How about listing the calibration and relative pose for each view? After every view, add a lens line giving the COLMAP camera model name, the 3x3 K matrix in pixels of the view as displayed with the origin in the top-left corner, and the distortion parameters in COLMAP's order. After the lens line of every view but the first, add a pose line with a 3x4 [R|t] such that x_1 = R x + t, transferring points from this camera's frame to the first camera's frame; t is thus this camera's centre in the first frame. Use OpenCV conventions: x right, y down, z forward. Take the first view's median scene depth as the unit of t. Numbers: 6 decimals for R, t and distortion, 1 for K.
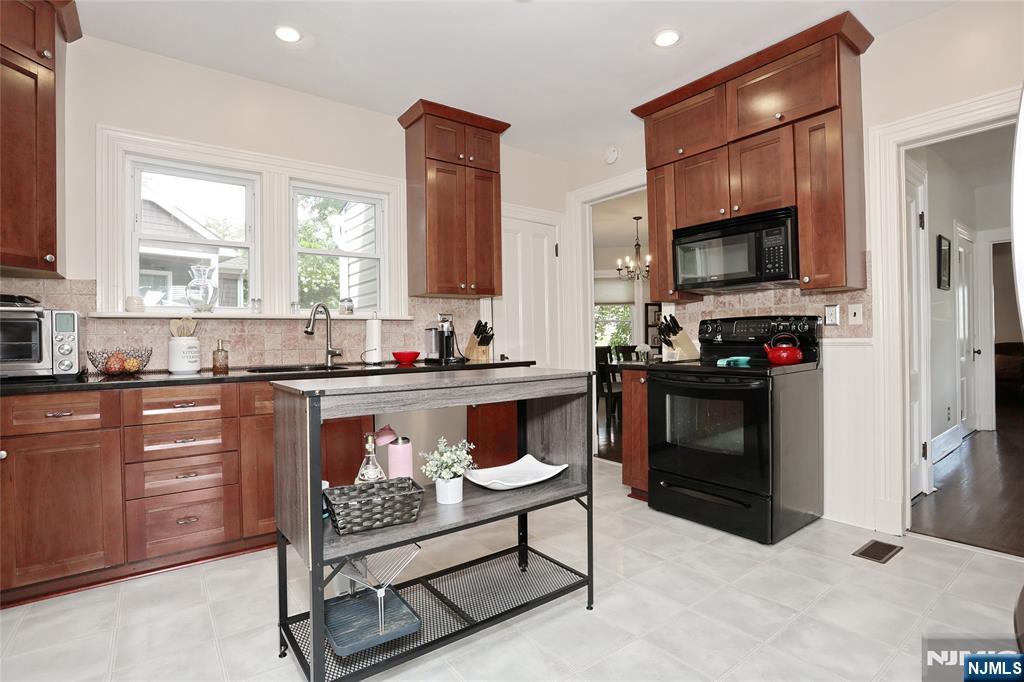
lens RADIAL K [[495.8, 0, 513.3], [0, 495.8, 344.9], [0, 0, 1]] dist [-0.043818, 0.002640]
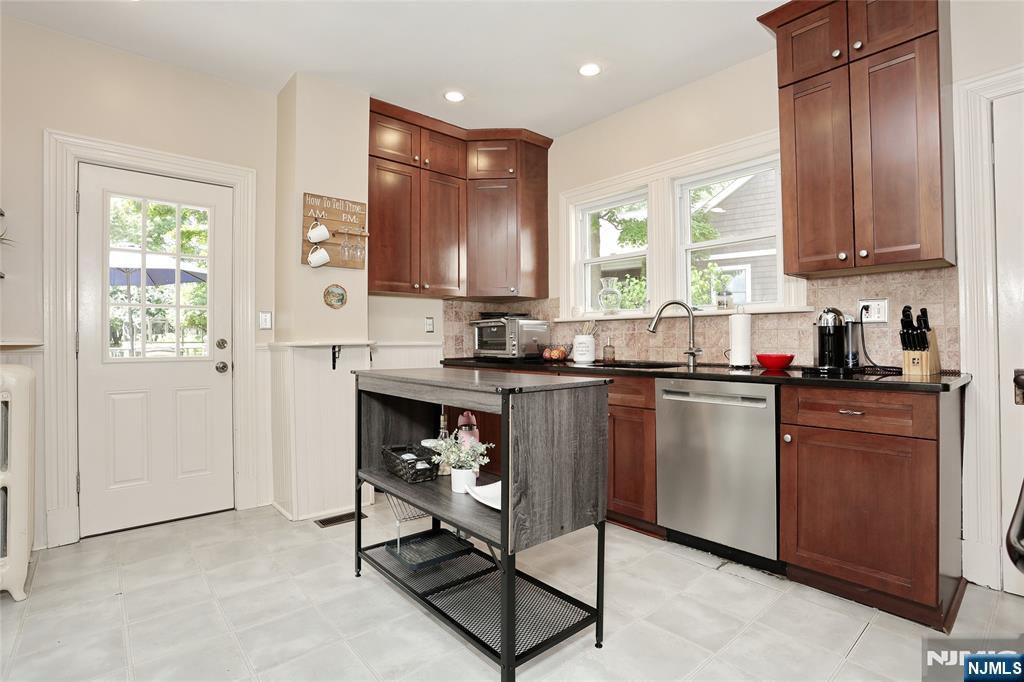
lens RADIAL K [[495.8, 0, 506.8], [0, 495.8, 336.7], [0, 0, 1]] dist [-0.043818, 0.002640]
pose [[0.071146, 0.010223, -0.997414, 0.508020], [-0.001562, 0.999947, 0.010138, -0.020930], [0.997465, 0.000836, 0.071158, 0.547511]]
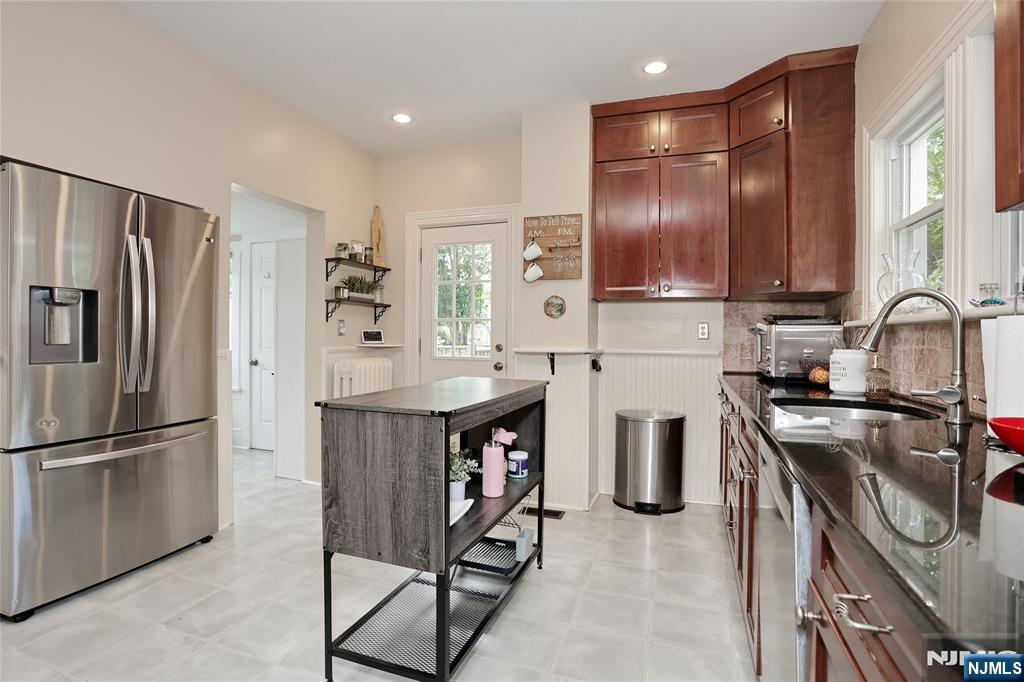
lens RADIAL K [[495.8, 0, 508.0], [0, 495.8, 337.7], [0, 0, 1]] dist [-0.043818, 0.002640]
pose [[-0.829756, 0.011722, -0.558003, 0.198963], [0.001645, 0.999826, 0.018557, -0.042769], [0.558124, 0.014480, -0.829631, 1.073485]]
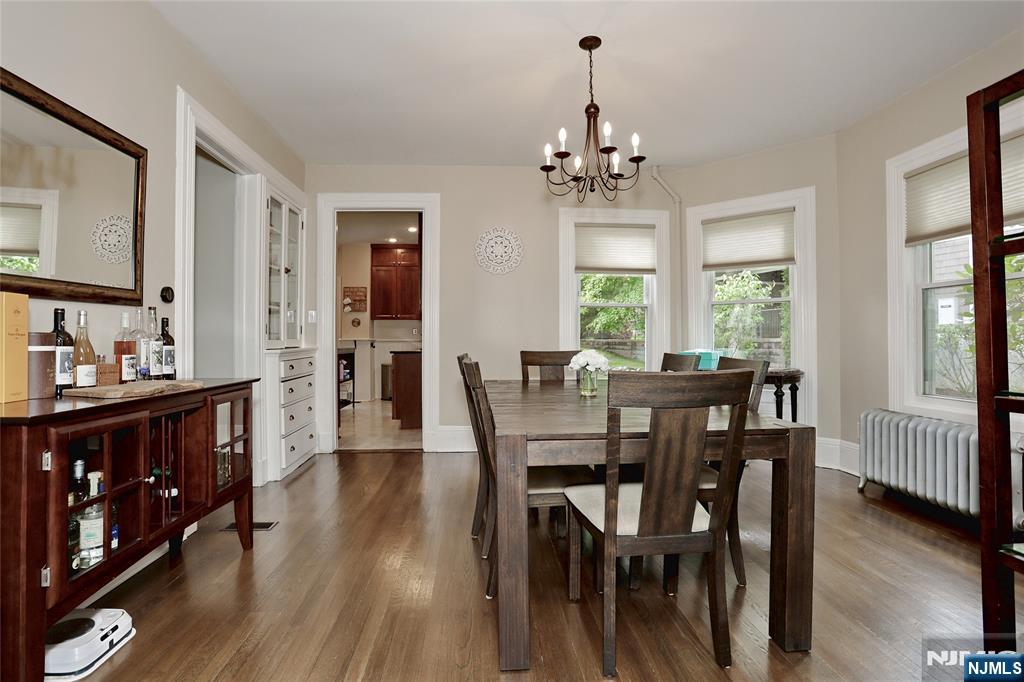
lens RADIAL K [[495.8, 0, 512.2], [0, 495.8, 336.7], [0, 0, 1]] dist [-0.043818, 0.002640]
pose [[-0.523872, 0.006527, -0.851772, 1.314043], [0.003536, 0.999979, 0.005488, -0.023984], [0.851790, -0.000137, -0.523883, 2.320158]]
